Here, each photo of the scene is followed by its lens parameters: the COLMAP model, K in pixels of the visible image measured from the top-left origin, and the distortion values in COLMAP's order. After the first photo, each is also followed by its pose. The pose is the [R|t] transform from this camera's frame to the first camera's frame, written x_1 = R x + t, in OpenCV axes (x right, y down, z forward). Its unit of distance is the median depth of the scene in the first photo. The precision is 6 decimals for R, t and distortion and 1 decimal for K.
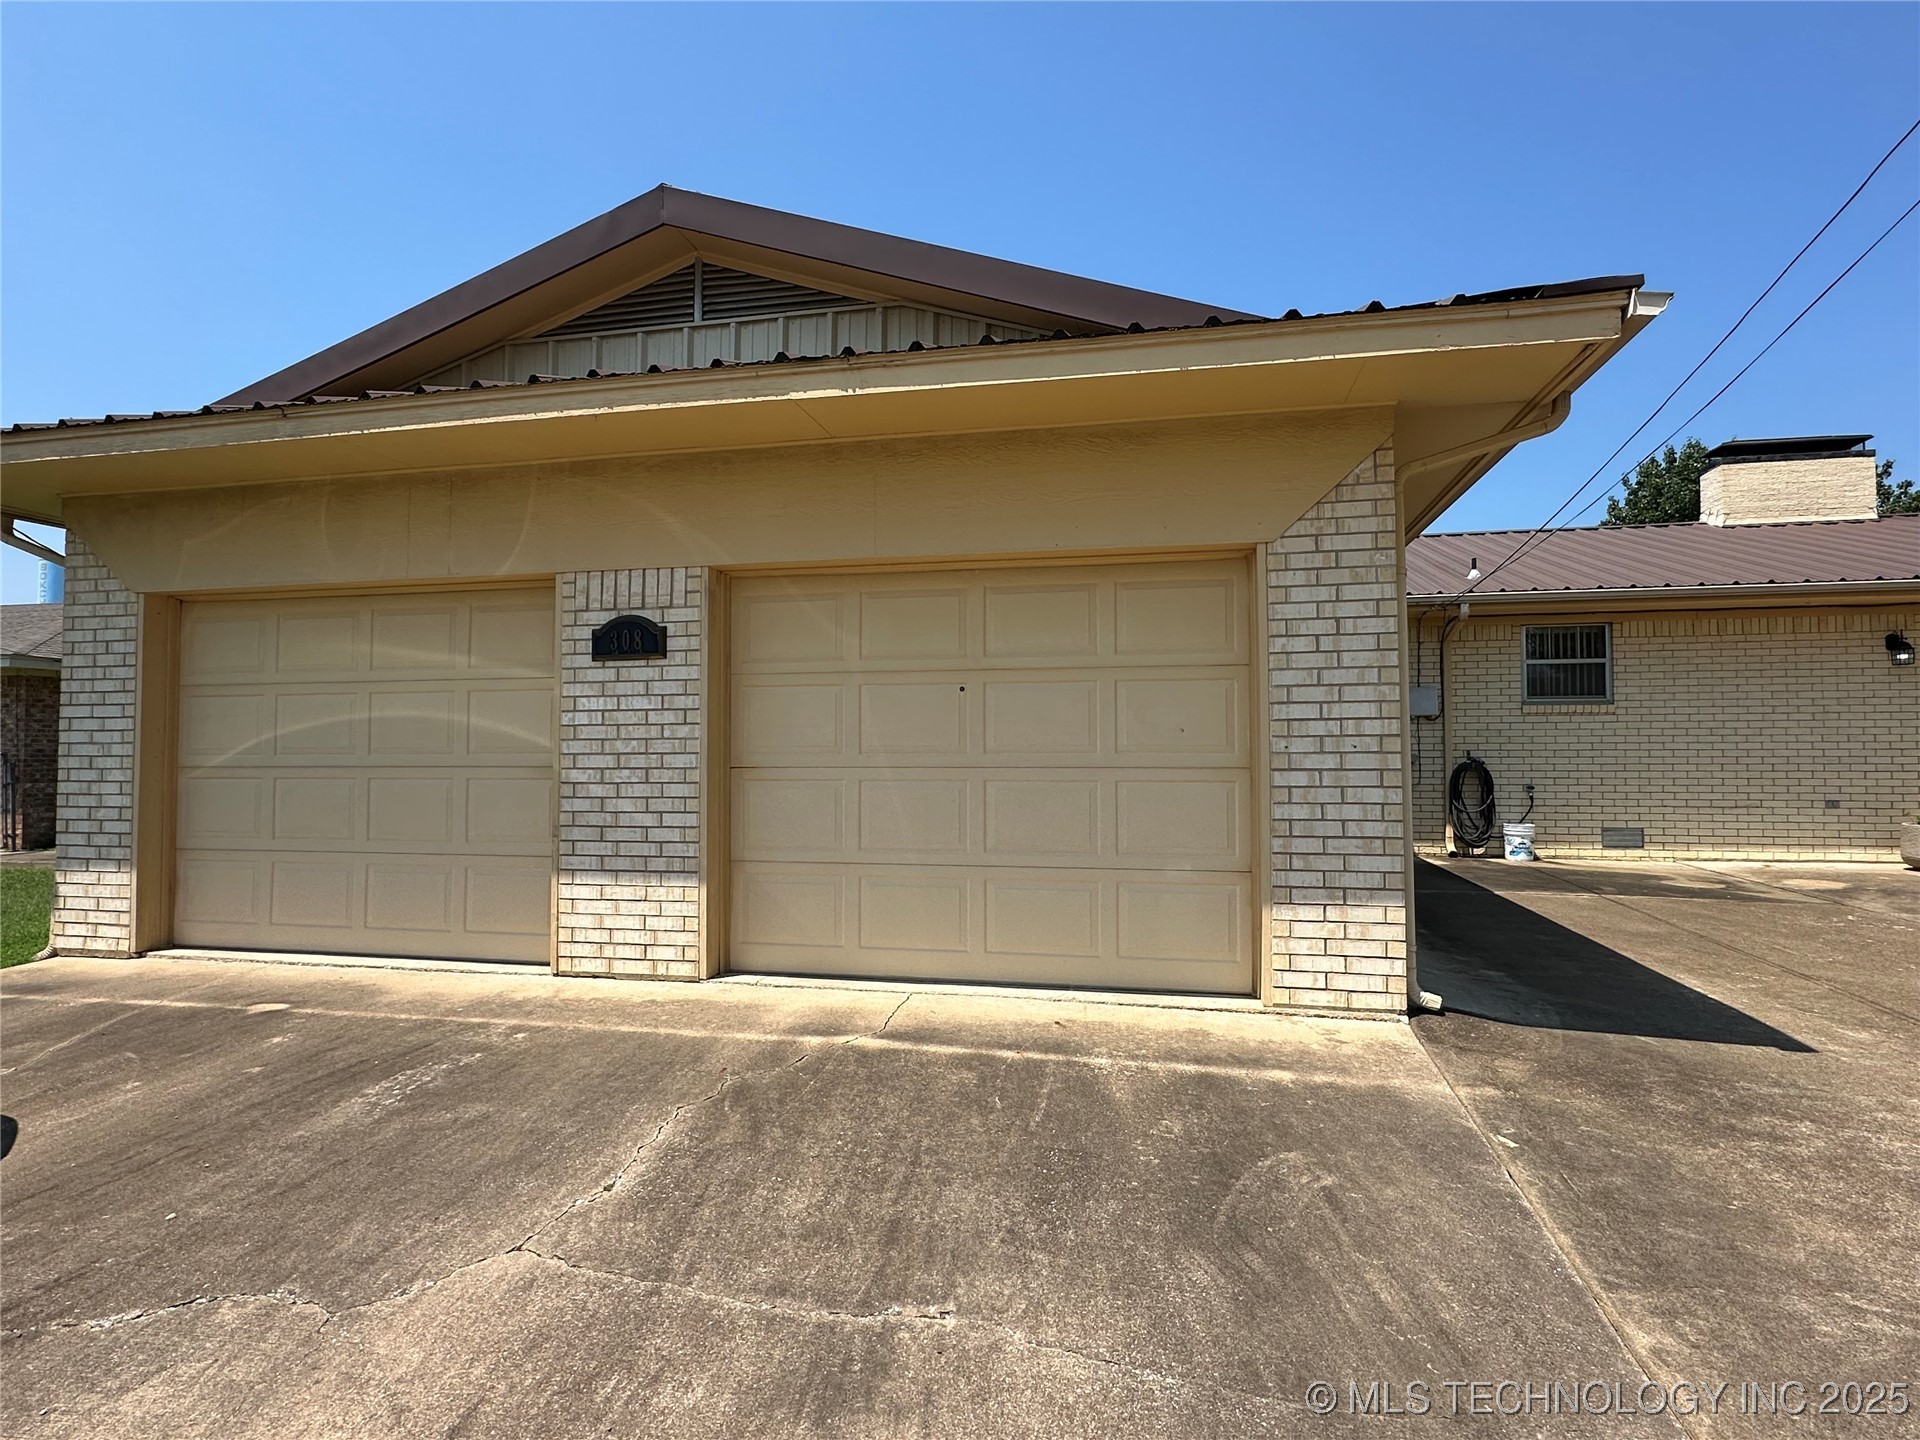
lens RADIAL K [[1000.1, 0, 968.4], [0, 1000.1, 724.8], [0, 0, 1]] dist [-0.003433, 0.001639]
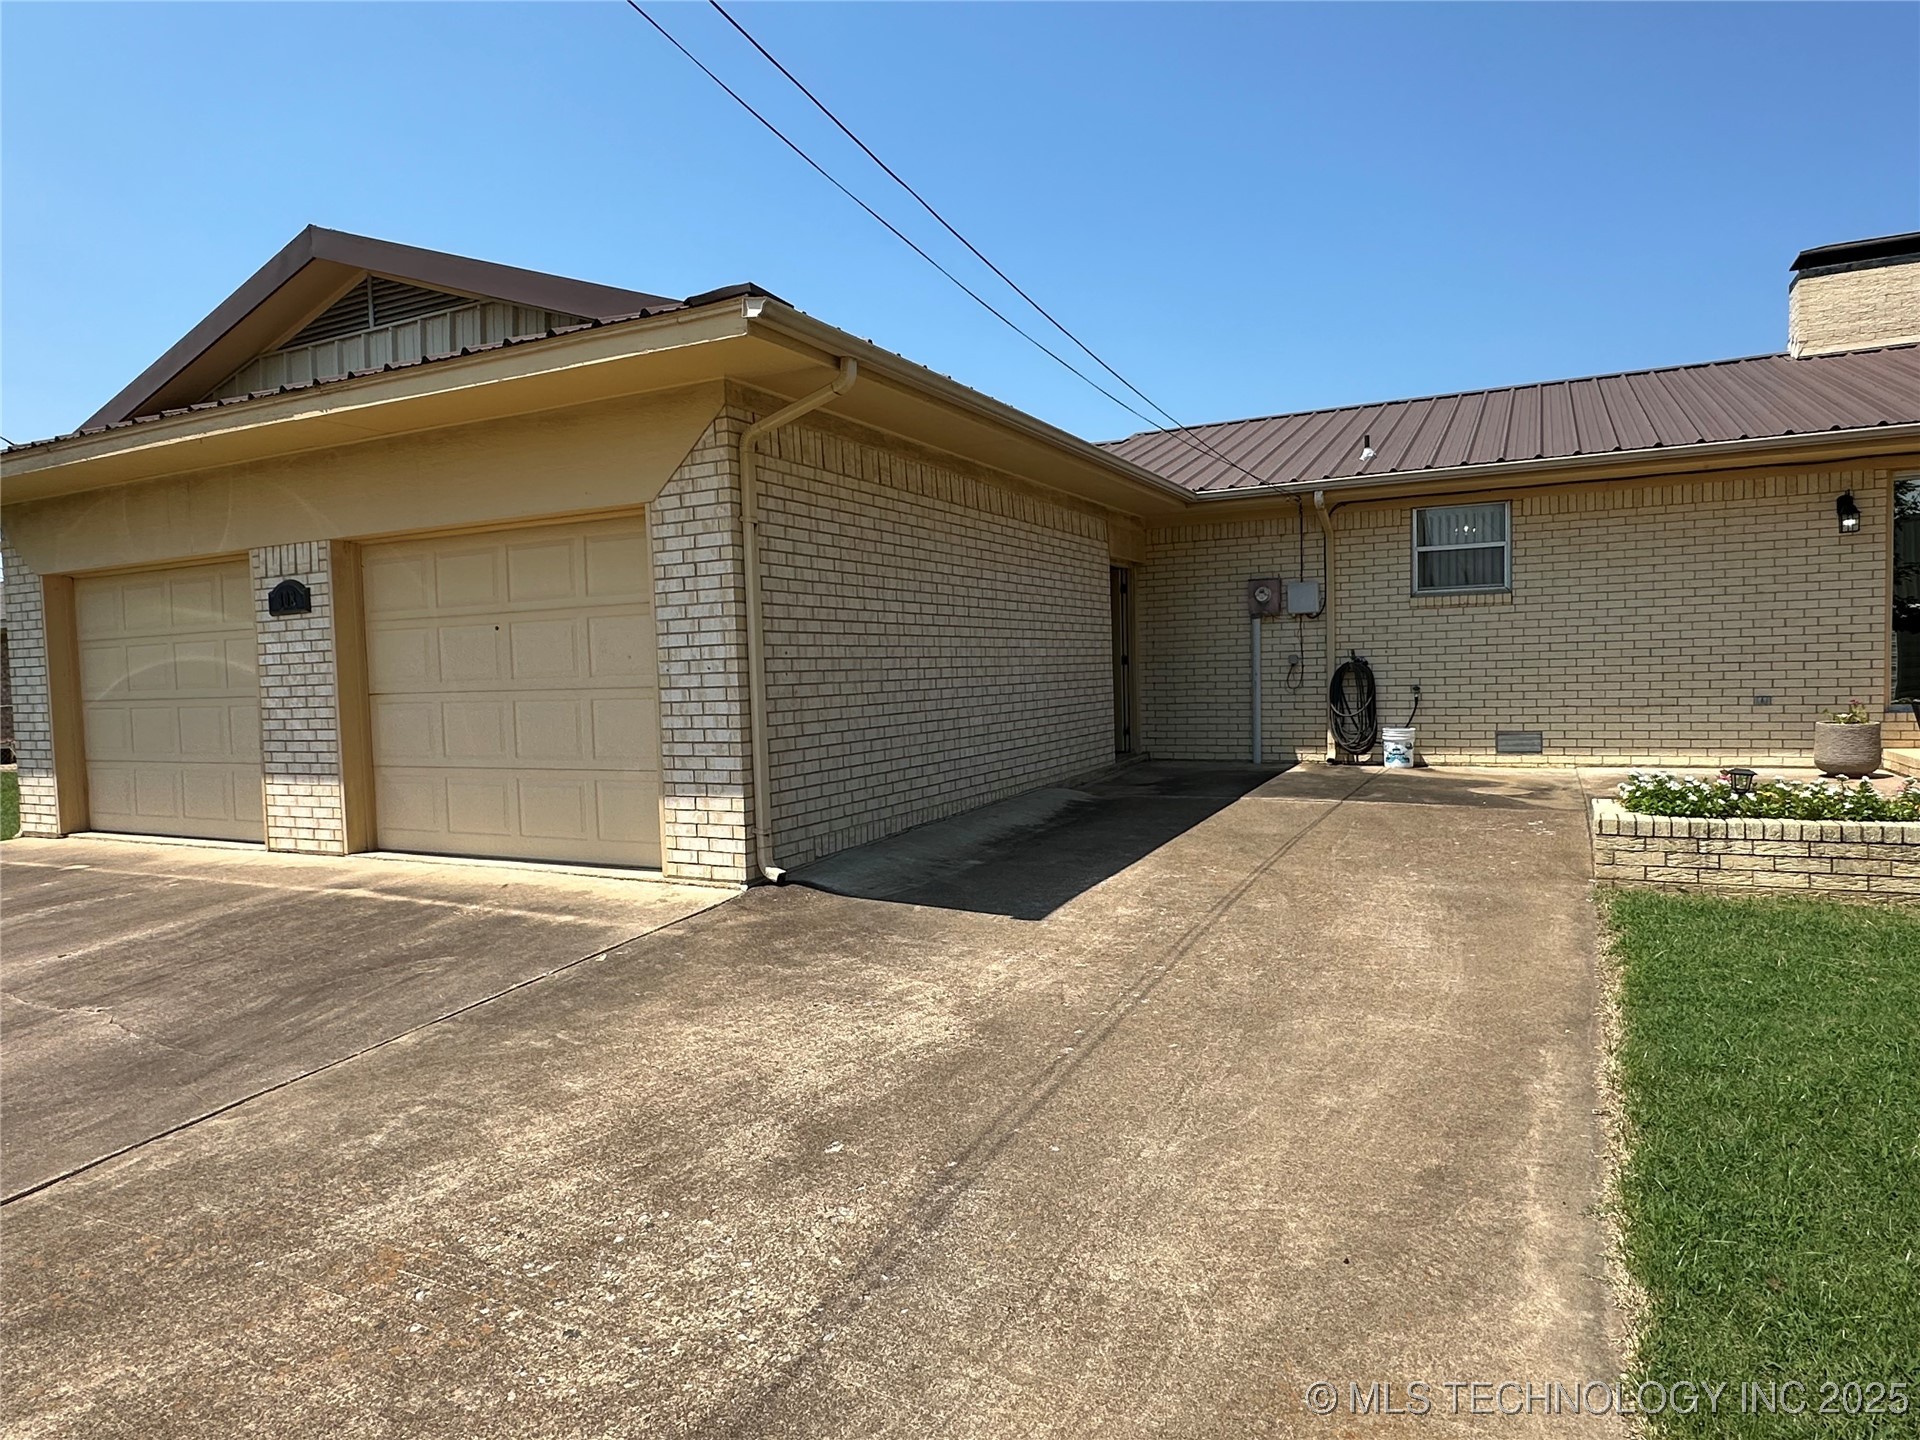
lens RADIAL K [[1133.4, 0, 948.9], [0, 1133.4, 727.6], [0, 0, 1]] dist [-0.002257, -0.000553]
pose [[0.967186, -0.014127, -0.253675, 0.787026], [0.036873, 0.995687, 0.085134, -0.010323], [0.251378, -0.091694, 0.963536, -0.206000]]
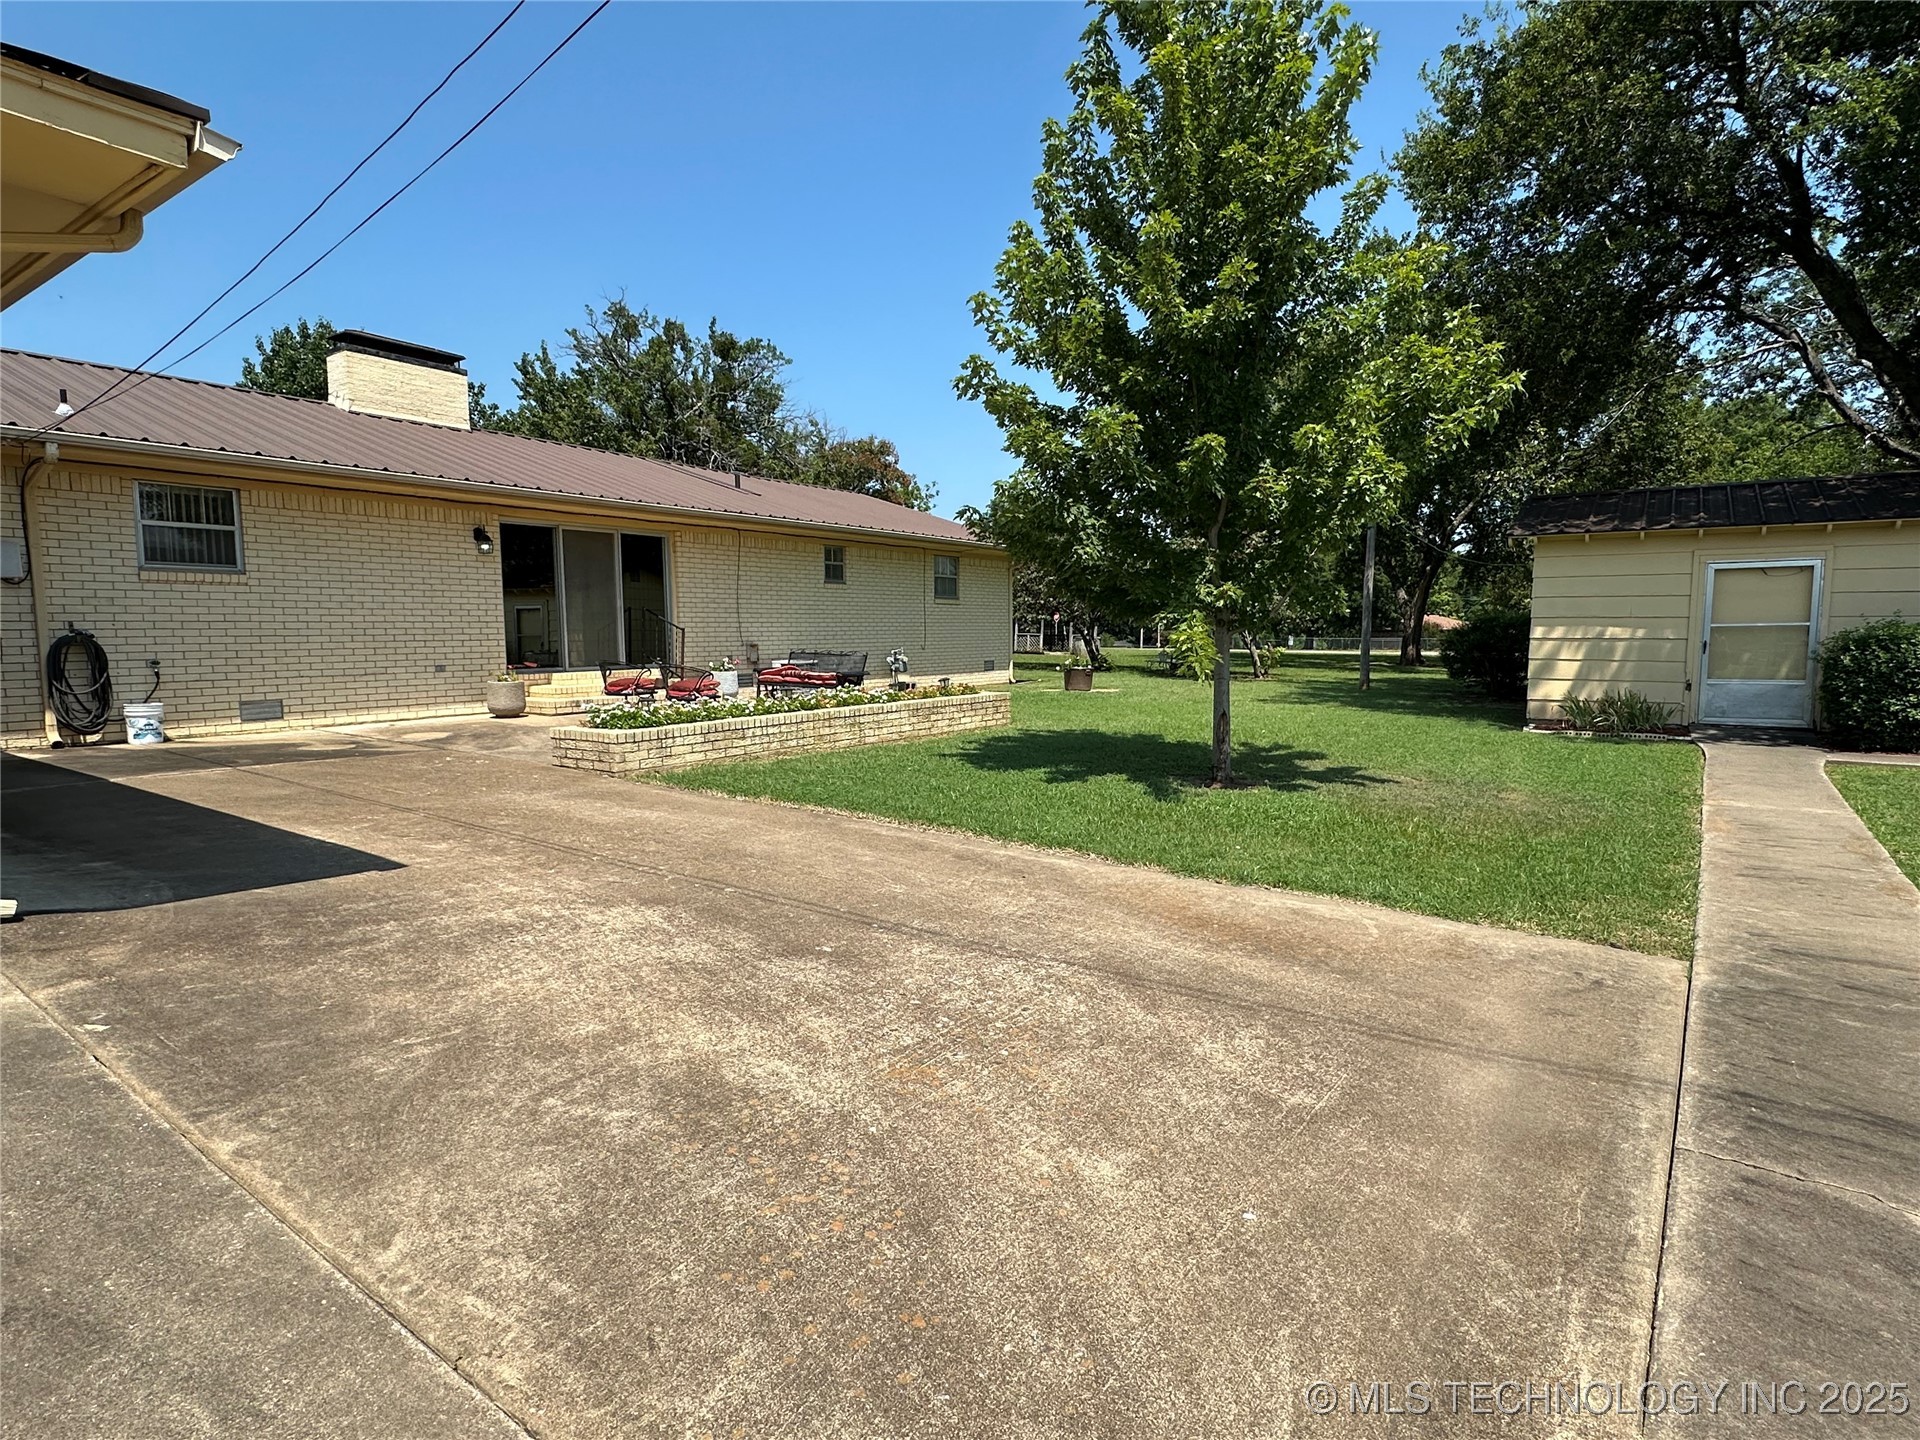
lens RADIAL K [[1000.1, 0, 954.6], [0, 1000.1, 726.6], [0, 0, 1]] dist [-0.003433, 0.001639]
pose [[0.388227, -0.090169, 0.917142, 0.012751], [-0.023138, 0.993934, 0.107514, 0.011508], [-0.921273, -0.062961, 0.383786, -0.041965]]
